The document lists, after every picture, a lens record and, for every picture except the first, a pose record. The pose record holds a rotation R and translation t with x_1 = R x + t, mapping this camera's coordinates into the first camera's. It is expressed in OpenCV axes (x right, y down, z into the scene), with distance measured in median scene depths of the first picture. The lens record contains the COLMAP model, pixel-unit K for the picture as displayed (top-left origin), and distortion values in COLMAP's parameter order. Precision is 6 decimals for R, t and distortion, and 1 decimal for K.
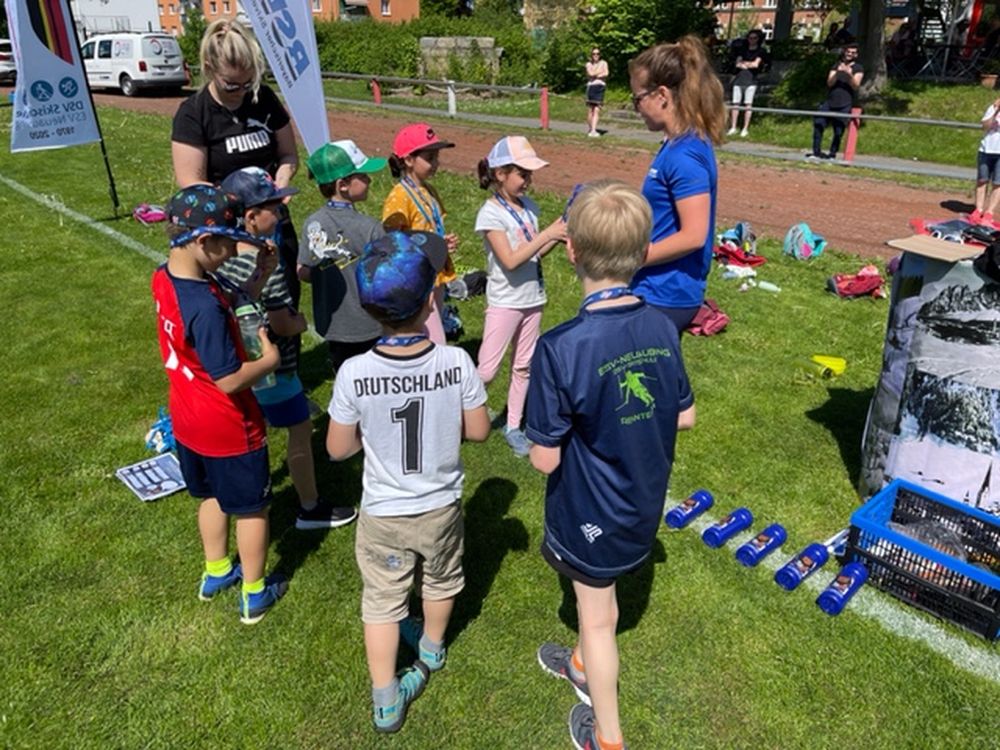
lens RADIAL K [[777.2, 0, 500.0], [0, 777.2, 375.0], [0, 0, 1]] dist [0.035083, 0.003225]
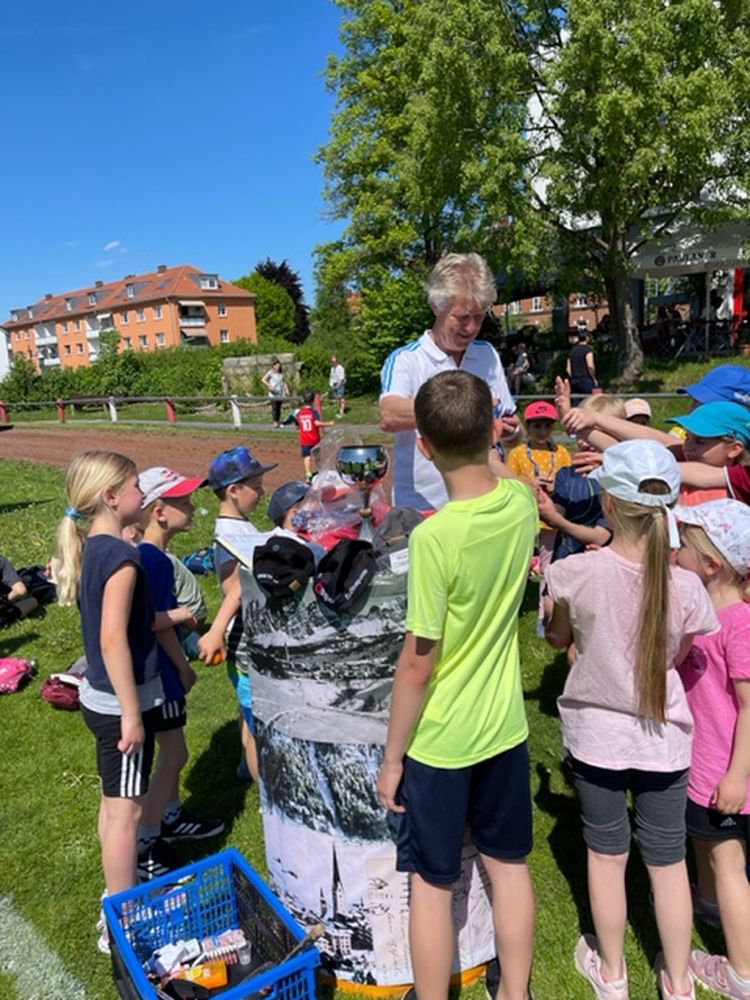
lens RADIAL K [[777.2, 0, 375.0], [0, 777.2, 500.0], [0, 0, 1]] dist [0.035083, 0.003225]
pose [[0.996521, -0.078329, -0.028477, 0.699769], [0.070132, 0.972689, -0.221264, -0.032384], [0.045030, 0.218497, 0.974798, 0.246560]]
